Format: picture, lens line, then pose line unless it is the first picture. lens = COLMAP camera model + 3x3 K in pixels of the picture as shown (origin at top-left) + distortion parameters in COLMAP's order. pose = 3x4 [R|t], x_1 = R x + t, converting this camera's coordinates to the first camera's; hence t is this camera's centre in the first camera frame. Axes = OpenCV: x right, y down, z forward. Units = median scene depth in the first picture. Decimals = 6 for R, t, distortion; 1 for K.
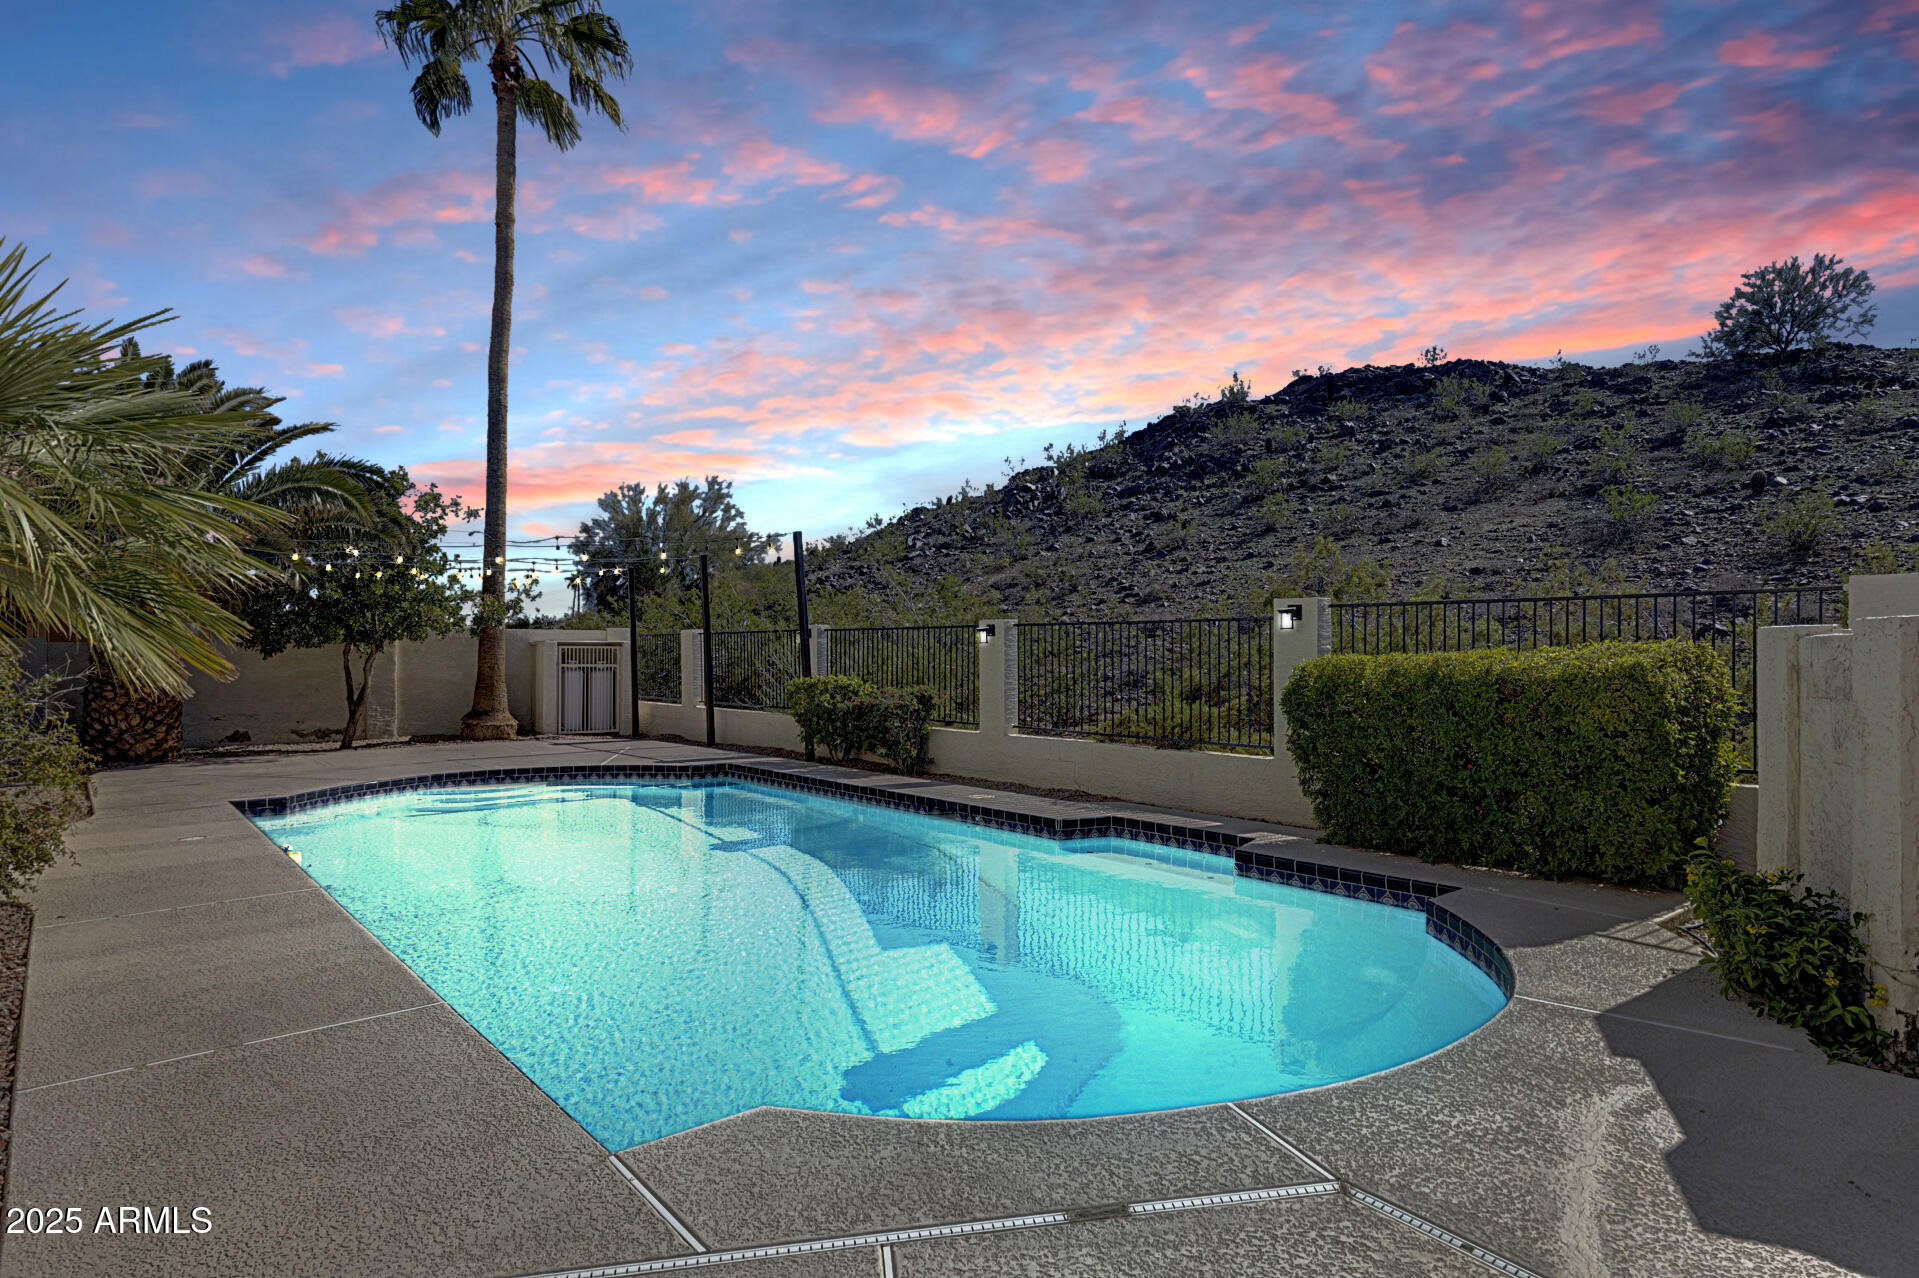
lens RADIAL K [[1082.6, 0, 967.2], [0, 1082.6, 641.9], [0, 0, 1]] dist [0.007269, -0.002046]
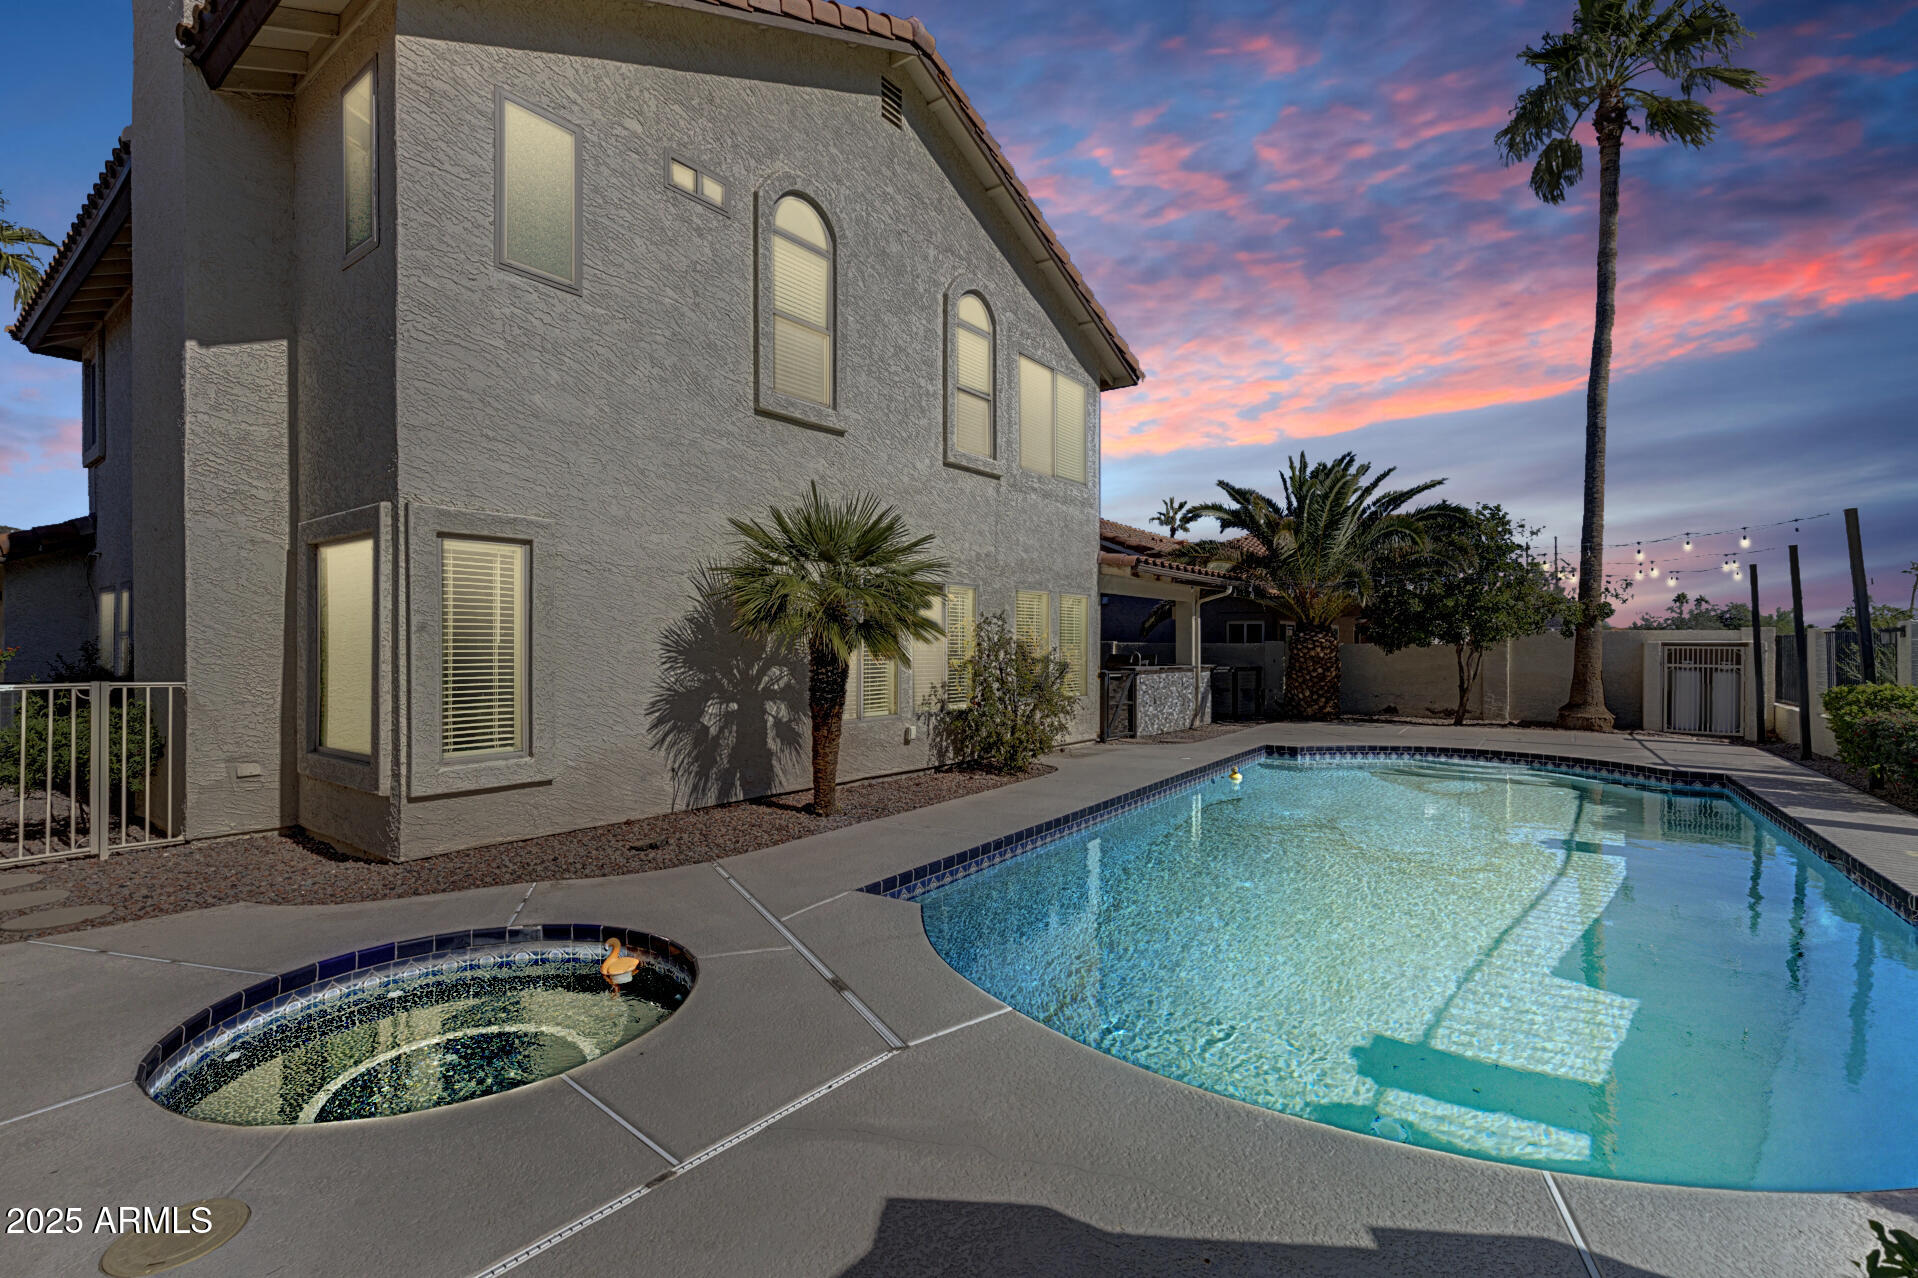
lens RADIAL K [[858.7, 0, 956.4], [0, 858.7, 646.6], [0, 0, 1]] dist [0.005284, -0.000048]
pose [[0.283059, 0.002083, -0.959100, 0.217450], [0.002968, 0.999991, 0.003048, -0.000417], [0.959098, -0.003710, 0.283050, 0.119817]]
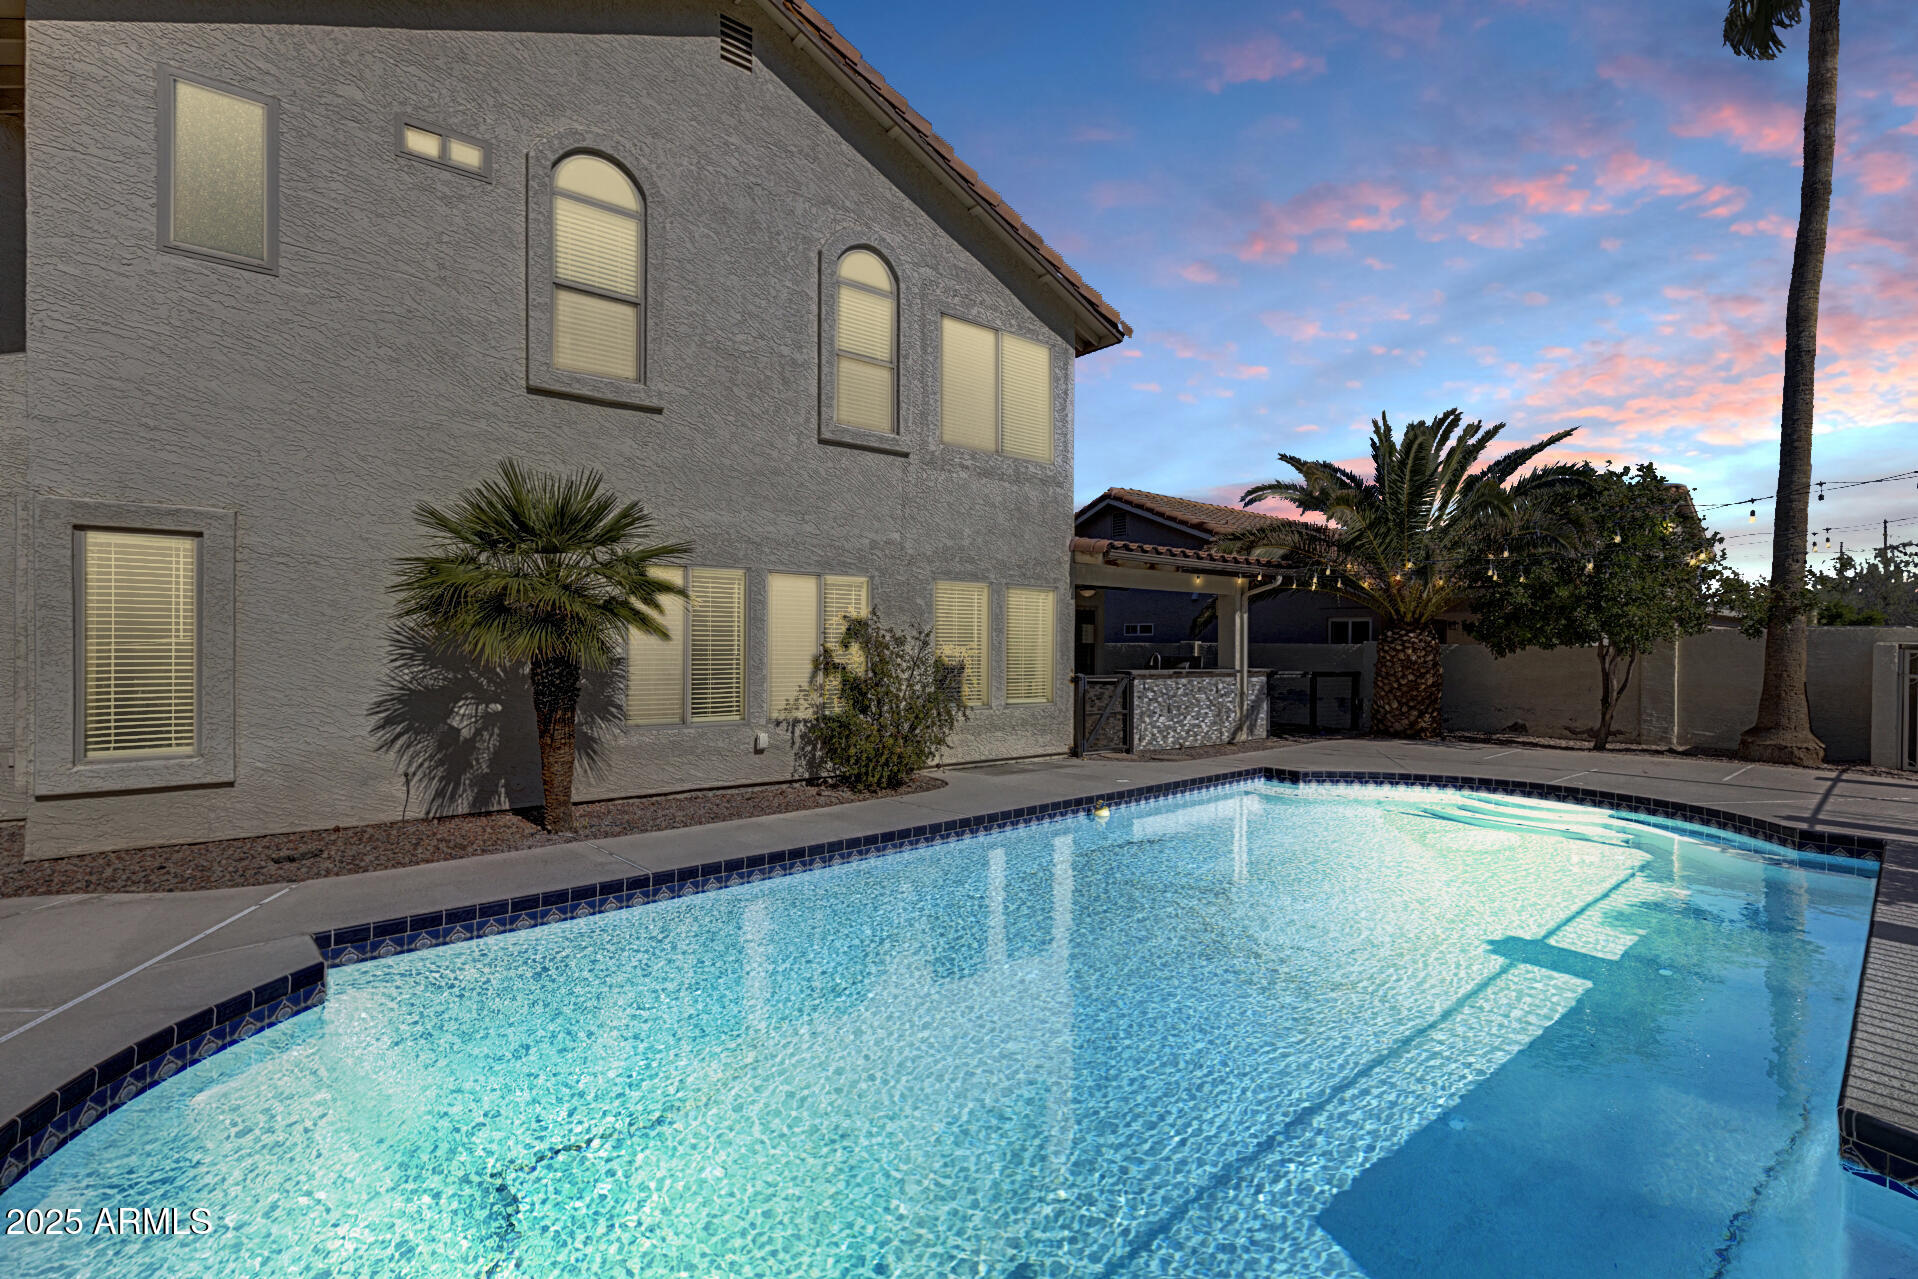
lens RADIAL K [[858.7, 0, 956.4], [0, 858.7, 647.1], [0, 0, 1]] dist [0.005284, -0.000048]
pose [[0.039587, 0.003987, -0.999208, 0.183174], [-0.001070, 0.999992, 0.003948, 0.000258], [0.999216, 0.000913, 0.039590, 0.329091]]
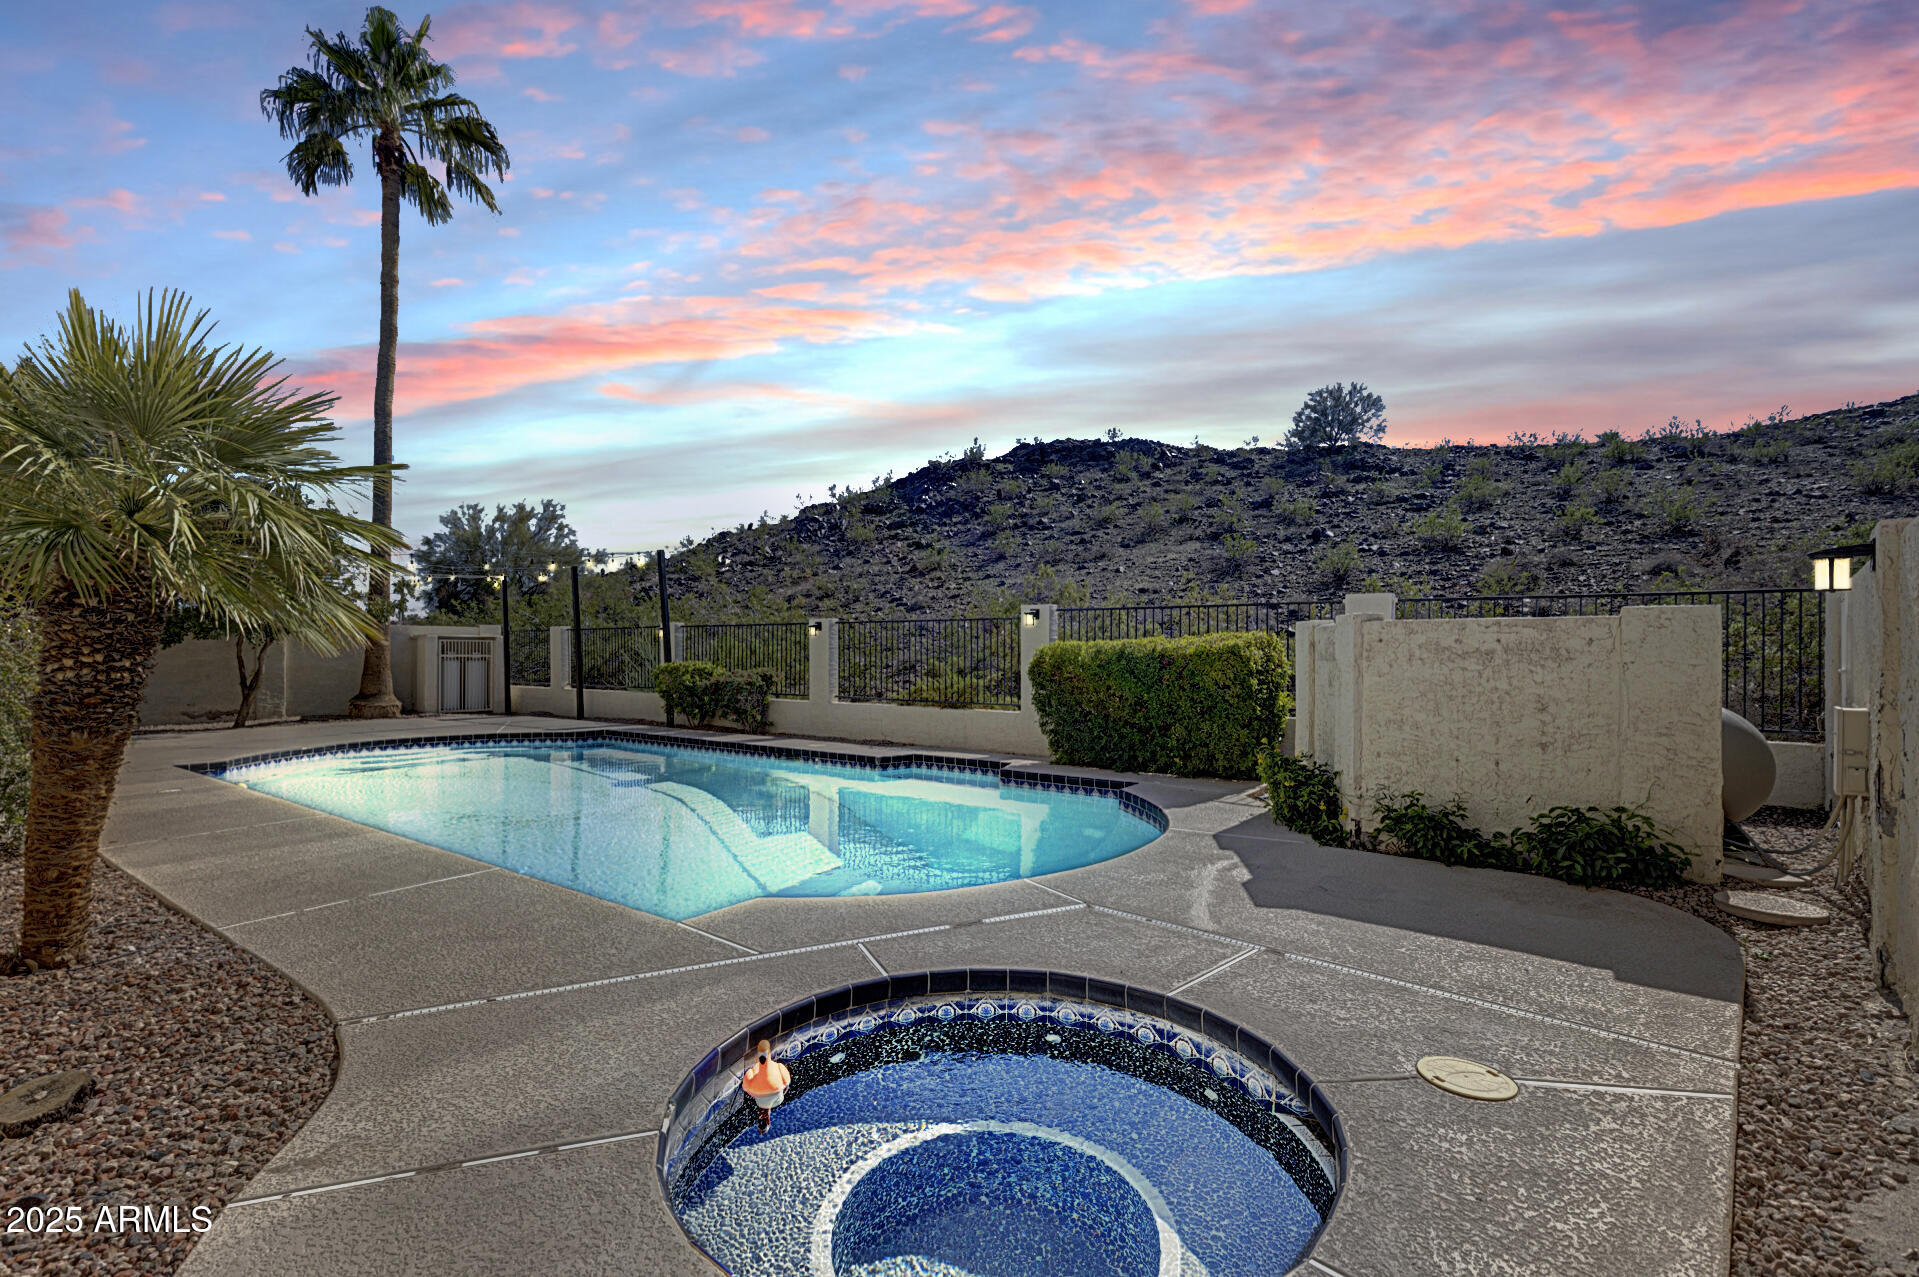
lens RADIAL K [[860.4, 0, 972.2], [0, 860.4, 643.5], [0, 0, 1]] dist [0.001423, 0.000092]
pose [[0.970140, 0.001882, 0.242540, -0.035084], [-0.002114, 0.999998, 0.000698, 0.006416], [-0.242538, -0.001190, 0.970141, -0.066839]]
